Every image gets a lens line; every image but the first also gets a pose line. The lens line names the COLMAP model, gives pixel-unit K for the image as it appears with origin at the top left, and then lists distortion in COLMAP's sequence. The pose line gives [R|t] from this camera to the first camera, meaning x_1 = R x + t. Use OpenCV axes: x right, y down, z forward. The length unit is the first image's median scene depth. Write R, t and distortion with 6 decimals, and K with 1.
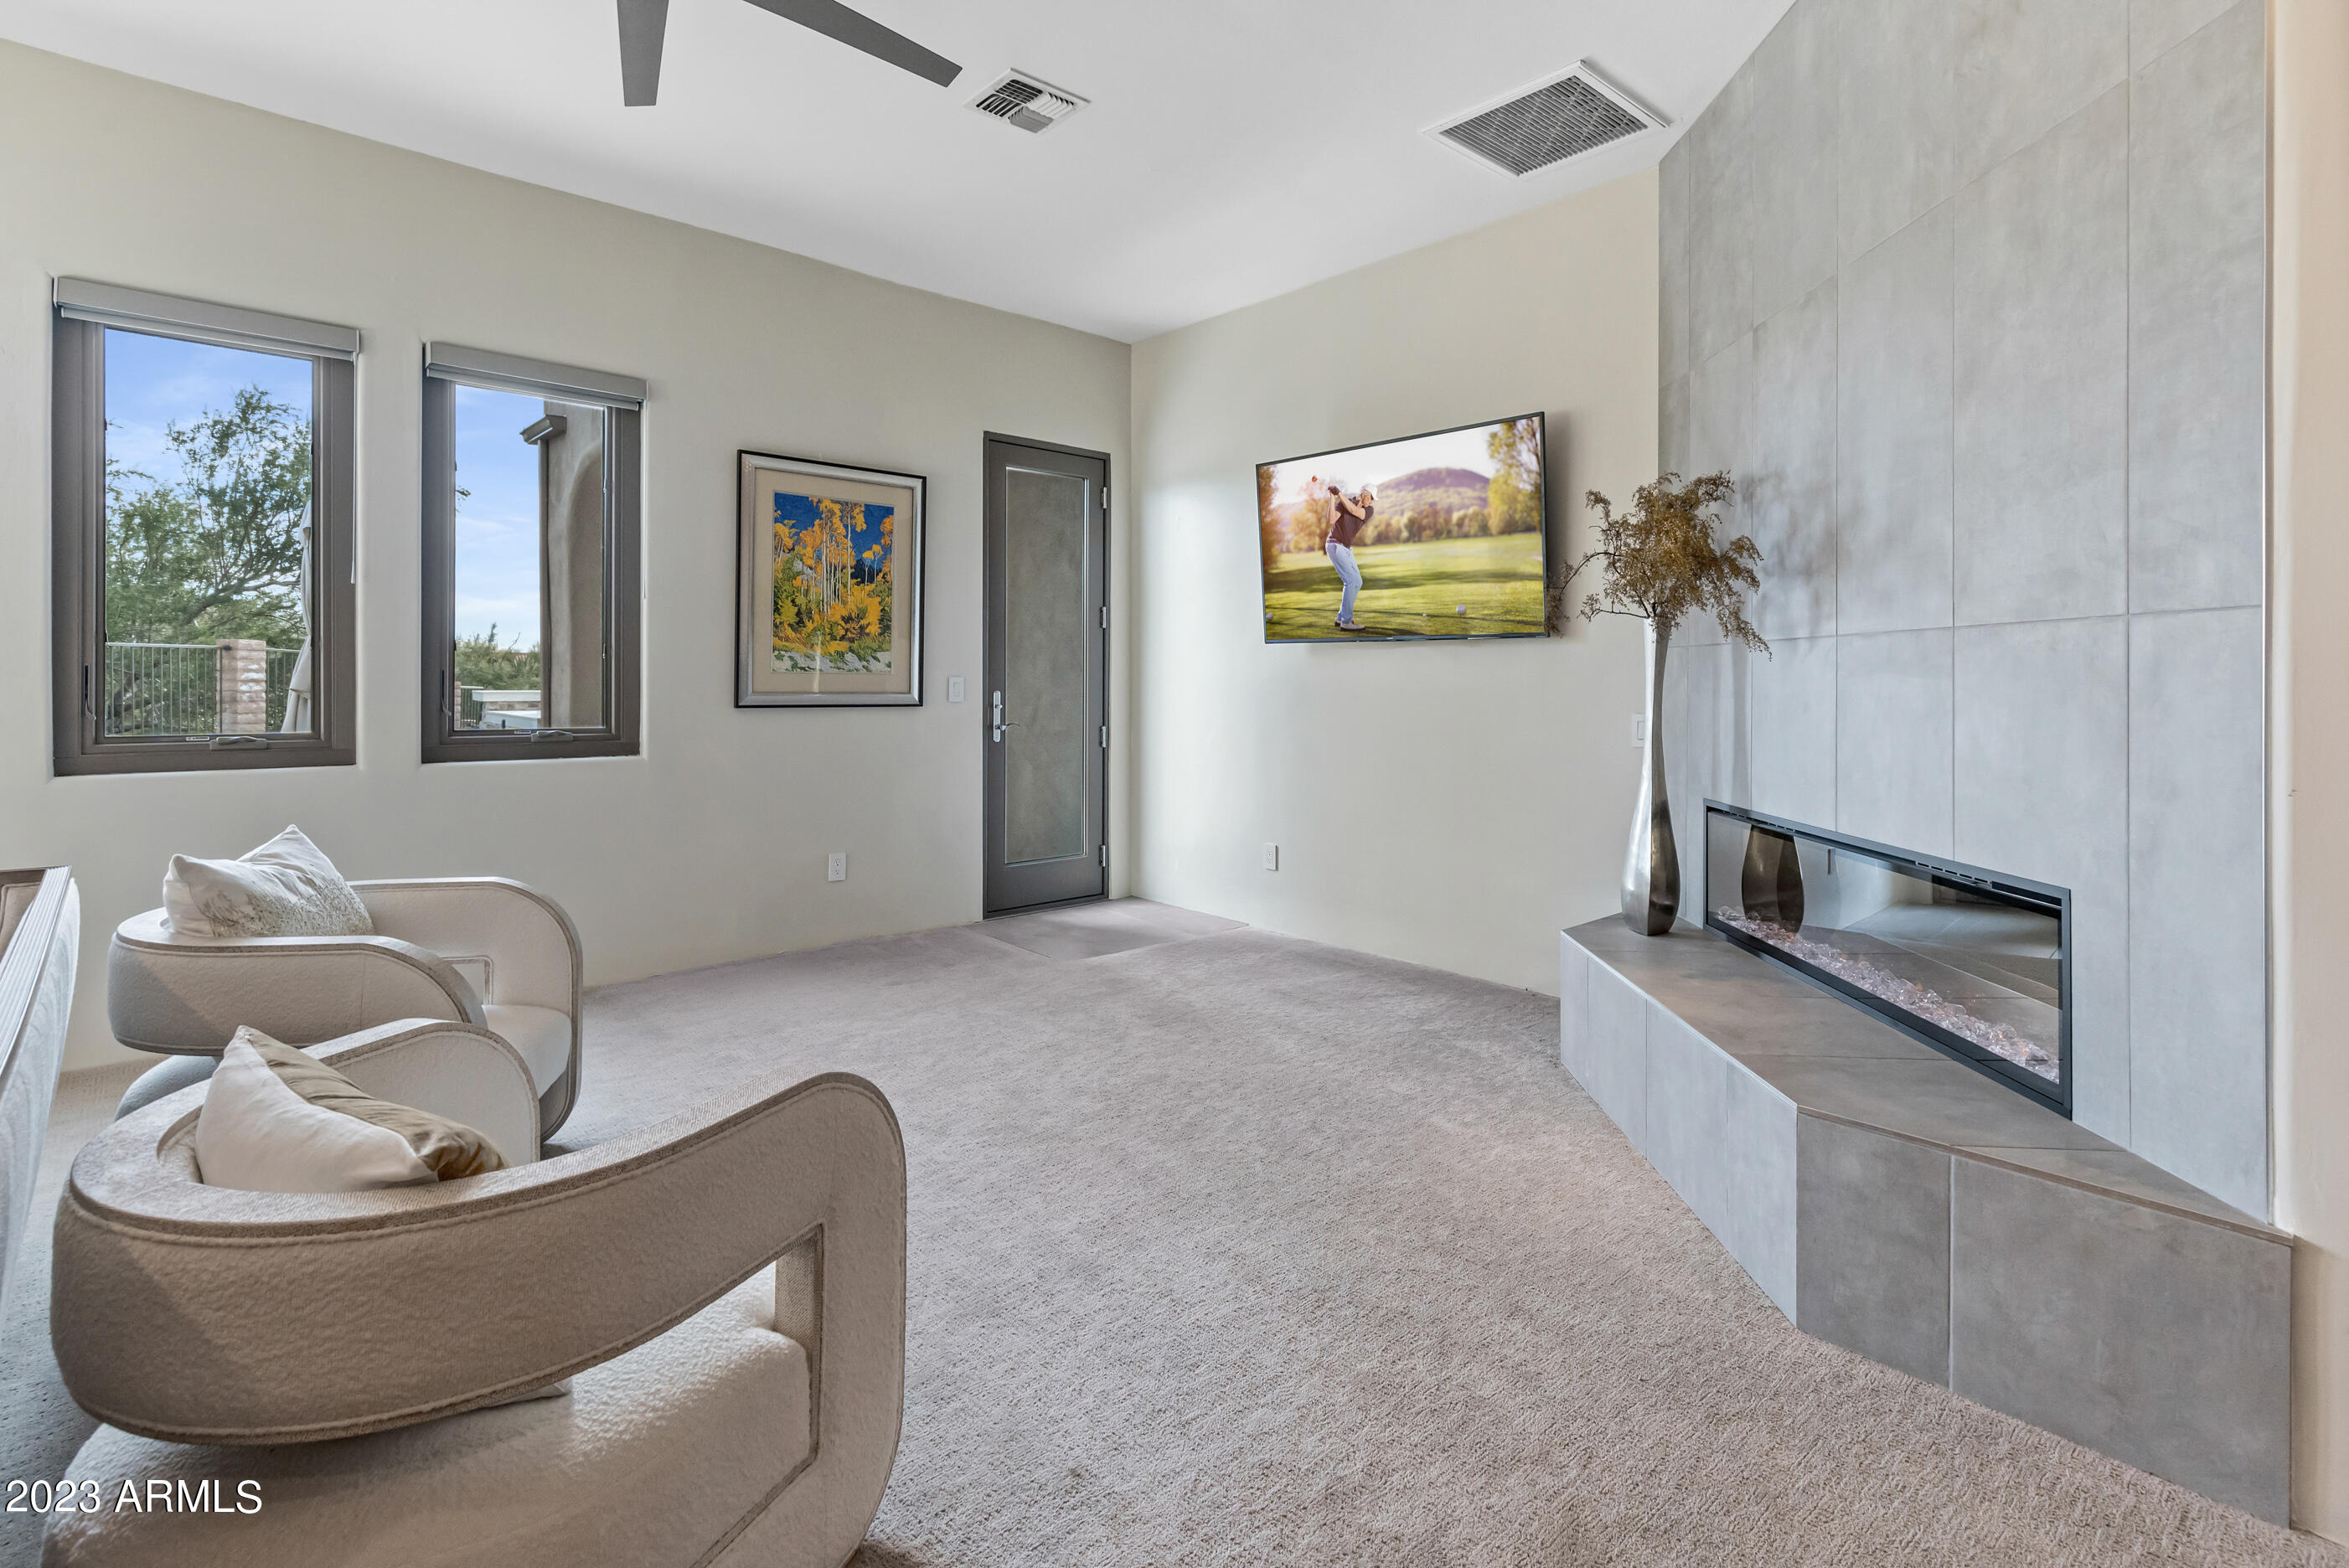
lens RADIAL K [[1109.9, 0, 1195.9], [0, 1109.9, 666.4], [0, 0, 1]] dist [0.002086, -0.000164]
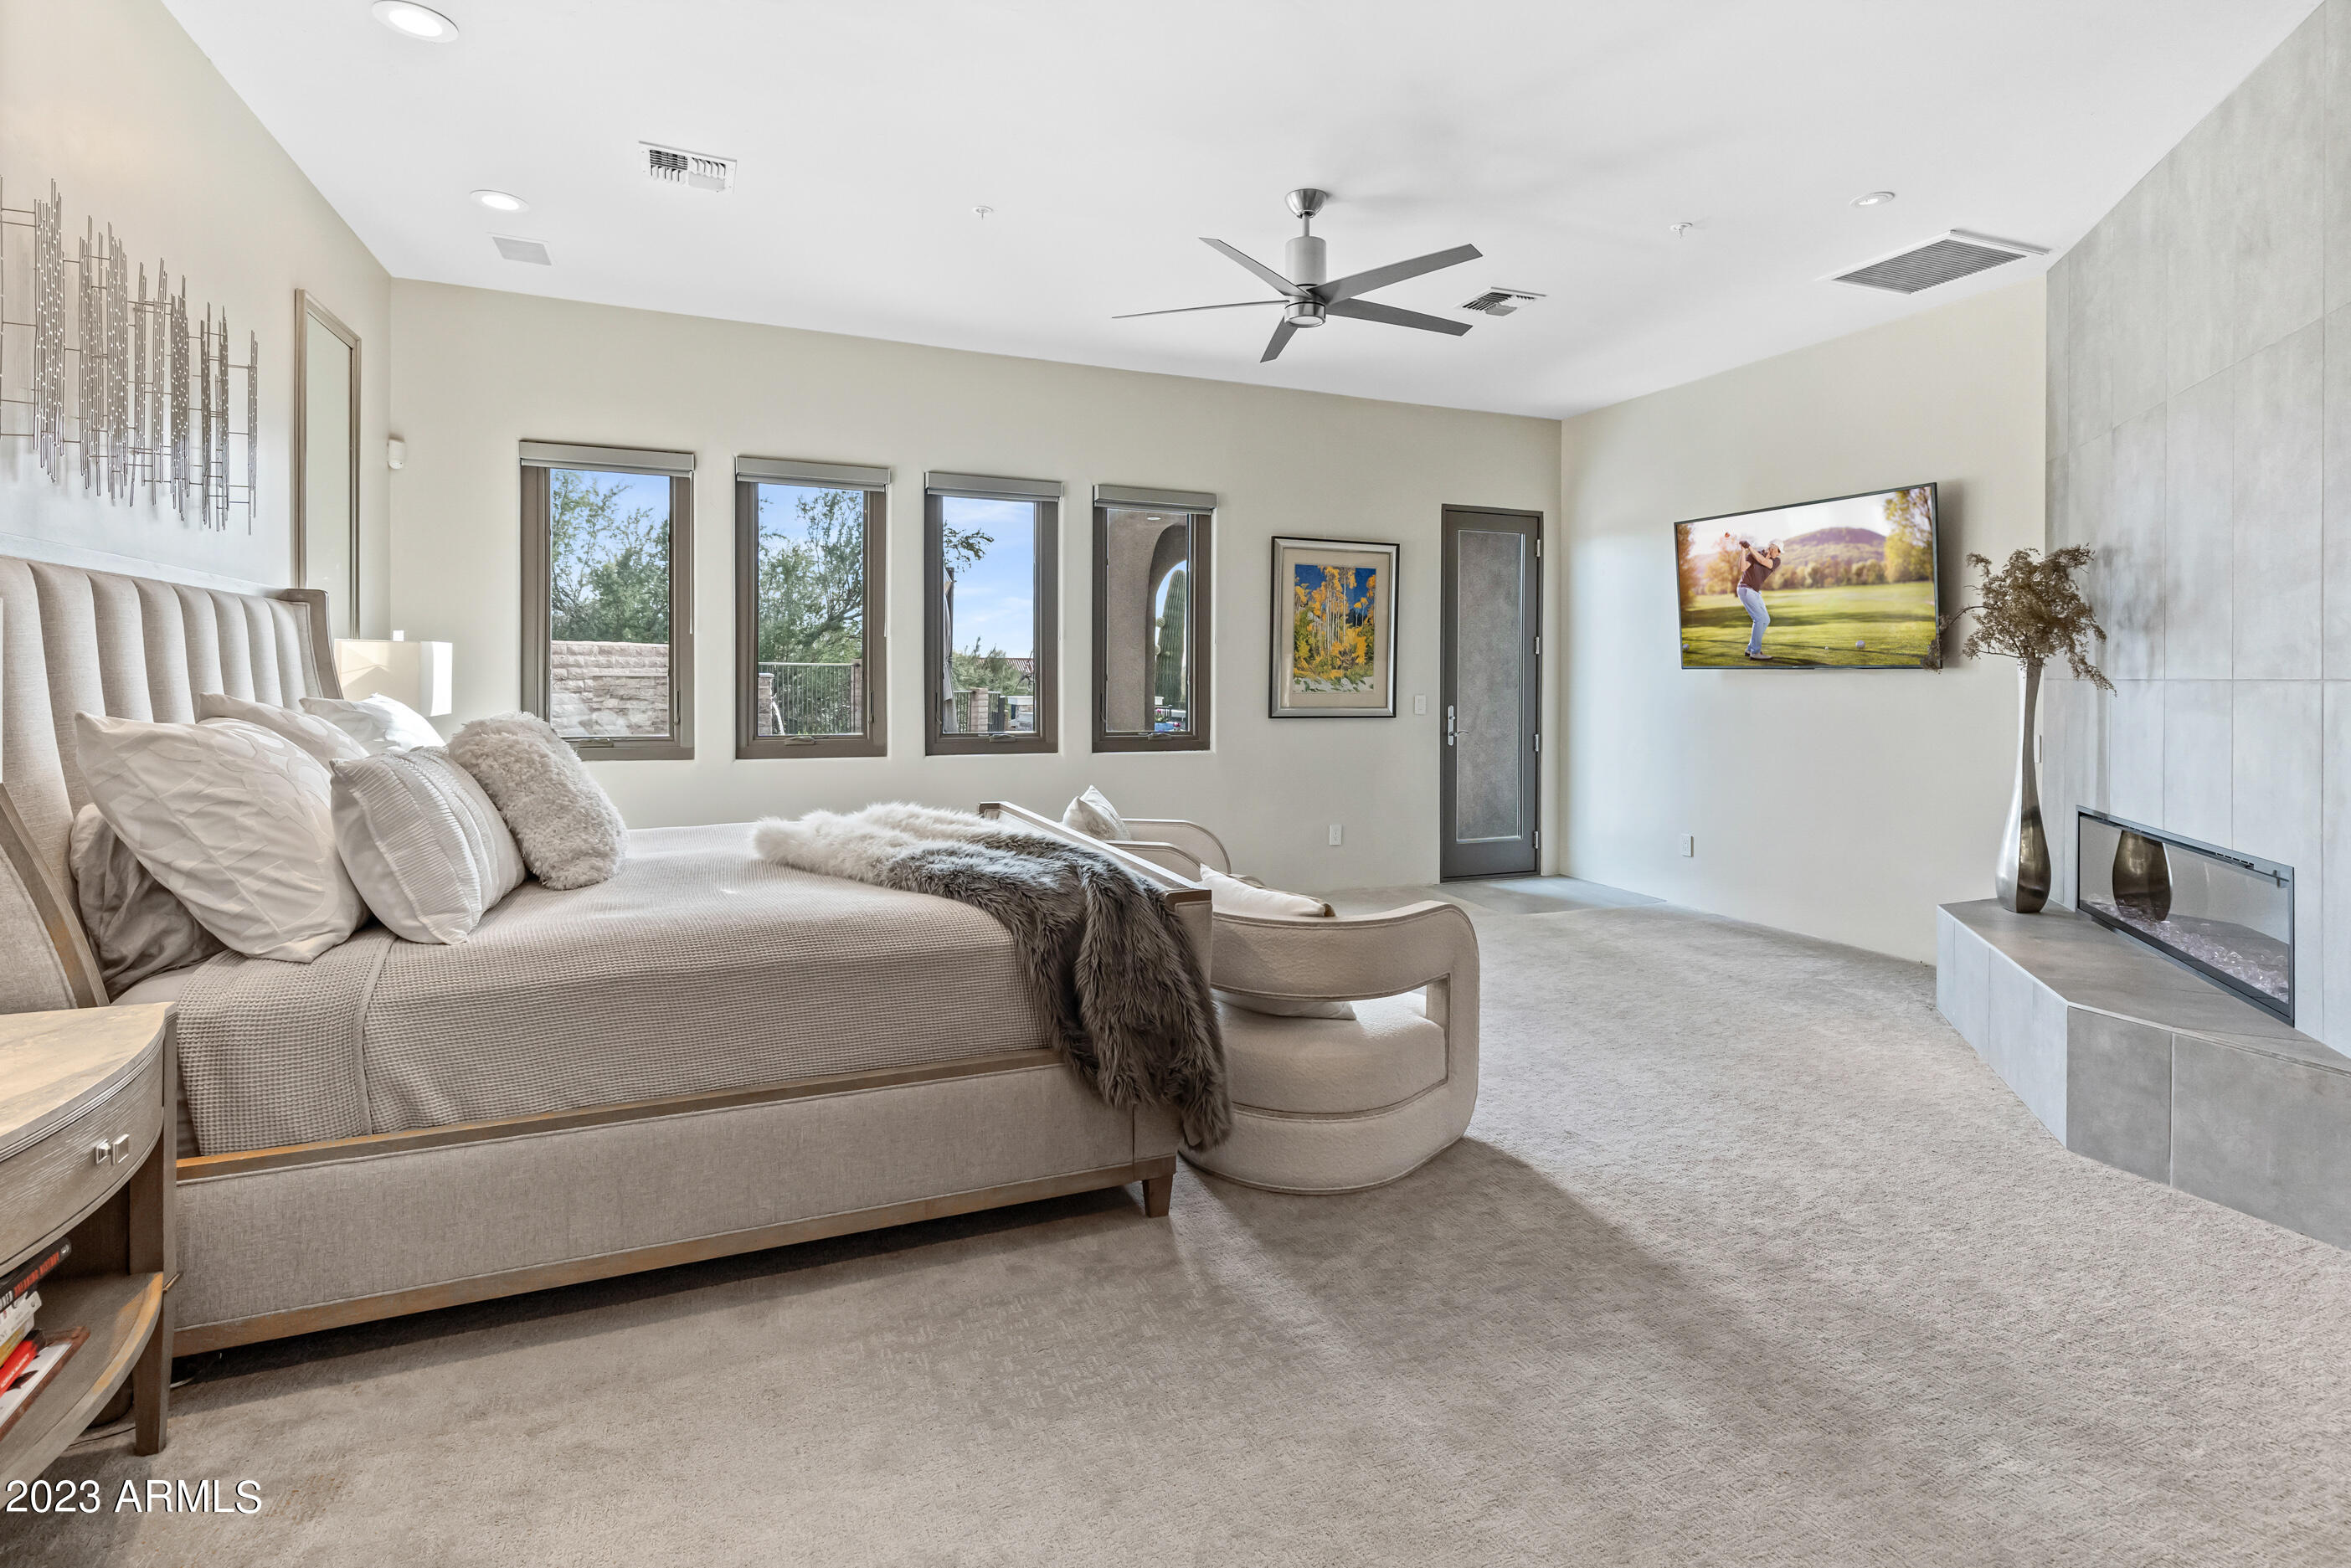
lens RADIAL K [[1100.9, 0, 1174.0], [0, 1100.9, 689.6], [0, 0, 1]] dist [0.002244, -0.000545]
pose [[0.931771, 0.001464, -0.363044, -0.025141], [0.006015, 0.999792, 0.019470, -0.035648], [0.362997, -0.020326, 0.931569, -0.460542]]
